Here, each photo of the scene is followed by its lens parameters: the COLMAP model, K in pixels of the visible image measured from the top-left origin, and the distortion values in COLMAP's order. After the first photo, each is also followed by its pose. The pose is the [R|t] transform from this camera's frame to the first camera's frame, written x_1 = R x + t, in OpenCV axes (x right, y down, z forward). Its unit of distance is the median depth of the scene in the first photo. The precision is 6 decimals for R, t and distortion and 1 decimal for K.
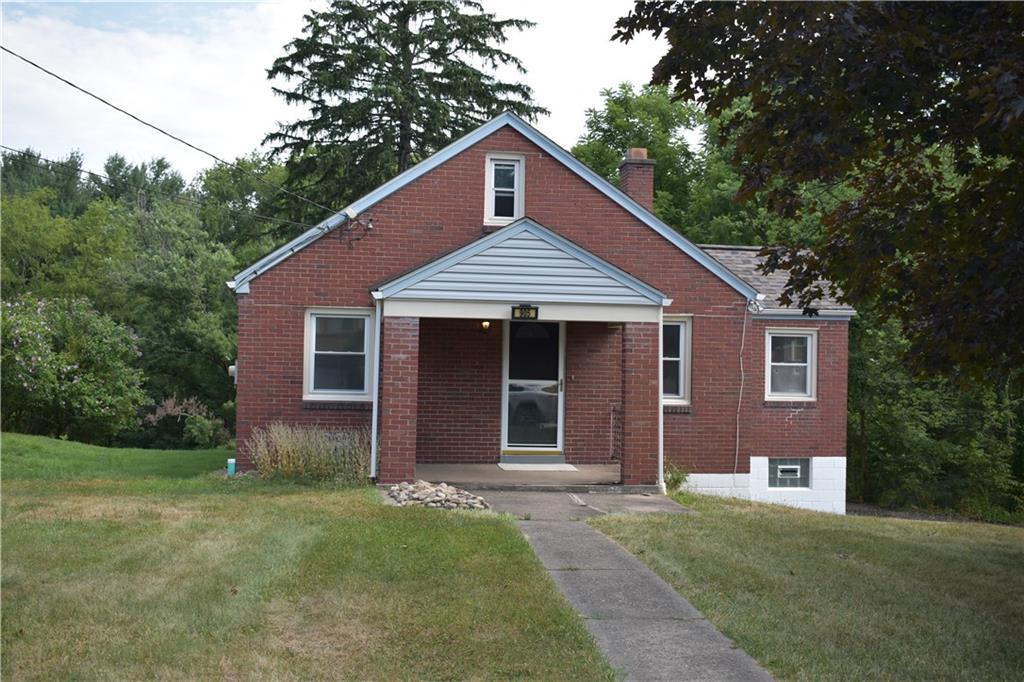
lens RADIAL K [[1059.4, 0, 502.5], [0, 1059.4, 342.7], [0, 0, 1]] dist [-0.135095, 0.000000]
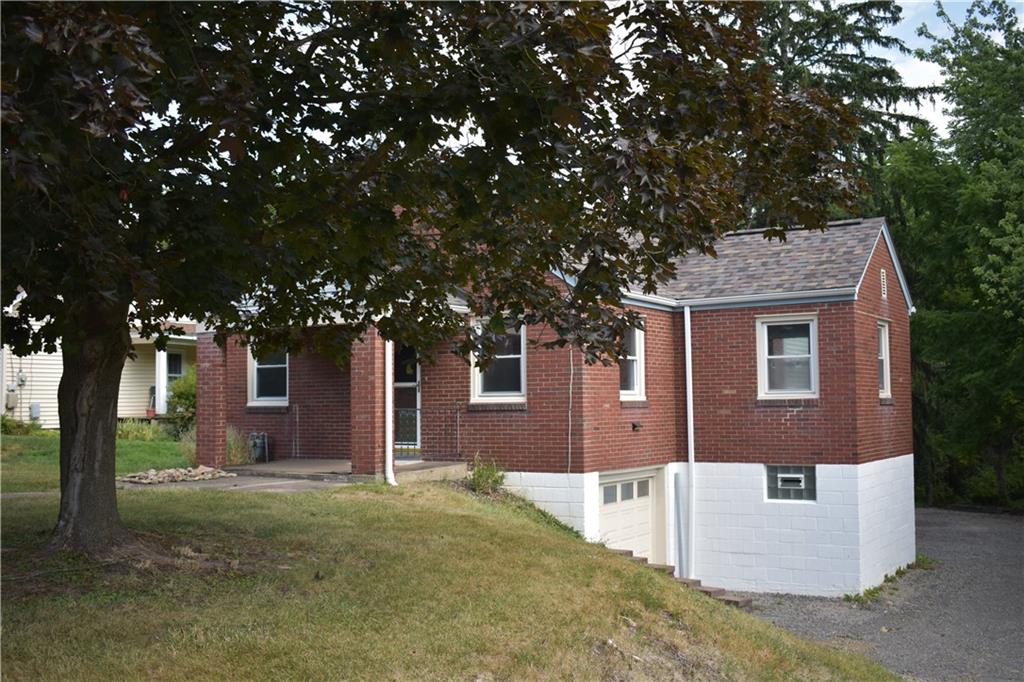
lens RADIAL K [[1092.7, 0, 515.6], [0, 1092.7, 342.6], [0, 0, 1]] dist [-0.081837, 0.000000]
pose [[0.784479, -0.062666, -0.616981, 0.810828], [0.042782, 0.997980, -0.046968, 0.051838], [0.618678, 0.010449, 0.785575, 0.196700]]
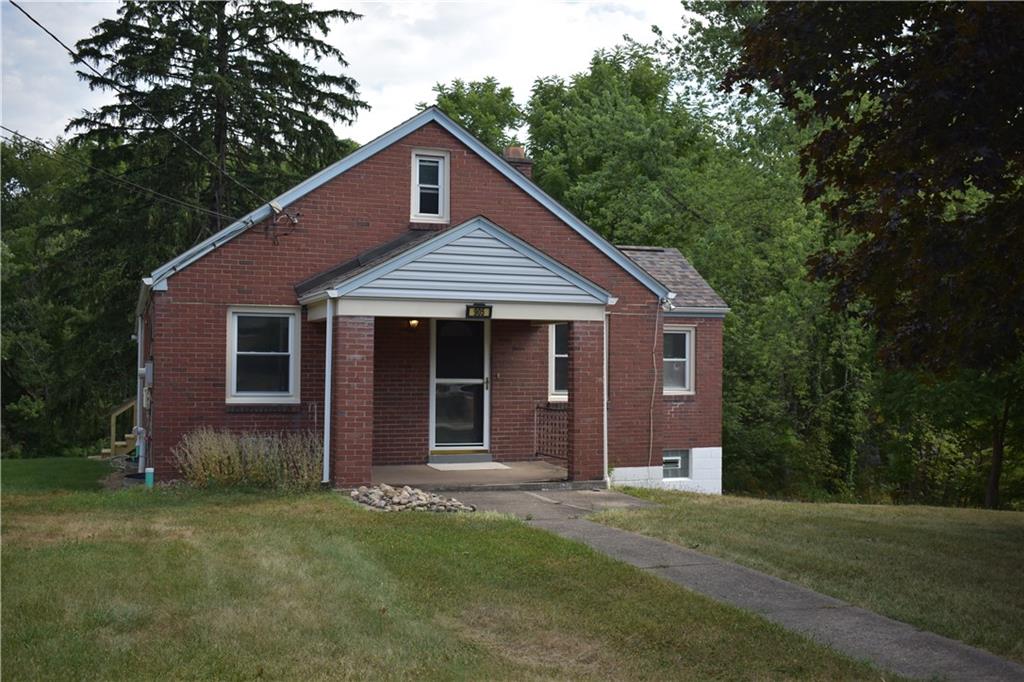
lens RADIAL K [[1059.4, 0, 514.8], [0, 1059.4, 348.5], [0, 0, 1]] dist [-0.135095, 0.000000]
pose [[0.971348, -0.008438, 0.237513, -0.155616], [0.006004, 0.999922, 0.010973, -0.003680], [-0.237587, -0.009232, 0.971322, 0.022818]]
